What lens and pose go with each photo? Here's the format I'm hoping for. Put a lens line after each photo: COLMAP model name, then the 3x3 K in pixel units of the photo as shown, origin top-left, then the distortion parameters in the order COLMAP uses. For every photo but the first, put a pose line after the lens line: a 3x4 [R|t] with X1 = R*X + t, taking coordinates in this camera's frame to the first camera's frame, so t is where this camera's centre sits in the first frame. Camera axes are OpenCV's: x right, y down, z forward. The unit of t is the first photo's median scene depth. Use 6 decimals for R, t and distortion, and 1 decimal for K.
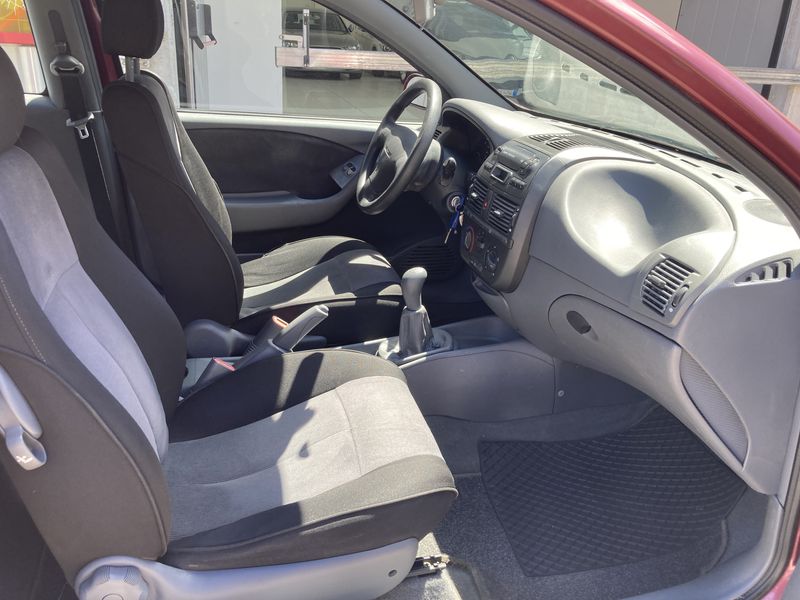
lens RADIAL K [[655.5, 0, 400.9], [0, 655.5, 295.6], [0, 0, 1]] dist [0.016459, -0.004559]
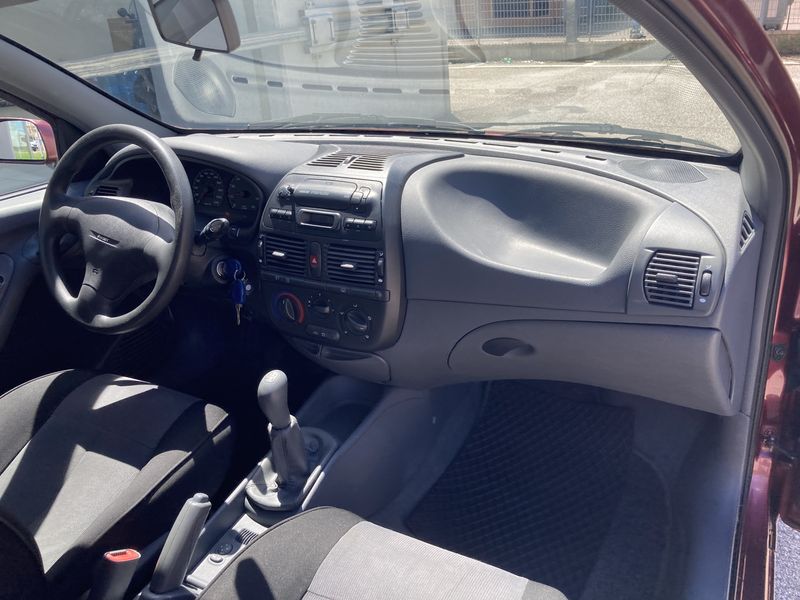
lens RADIAL K [[655.5, 0, 400.9], [0, 655.5, 295.6], [0, 0, 1]] dist [0.016459, -0.004559]
pose [[0.679538, -0.401454, 0.614055, -0.322335], [0.377593, 0.909009, 0.176427, -0.216797], [-0.629008, 0.111974, 0.769292, 0.362522]]
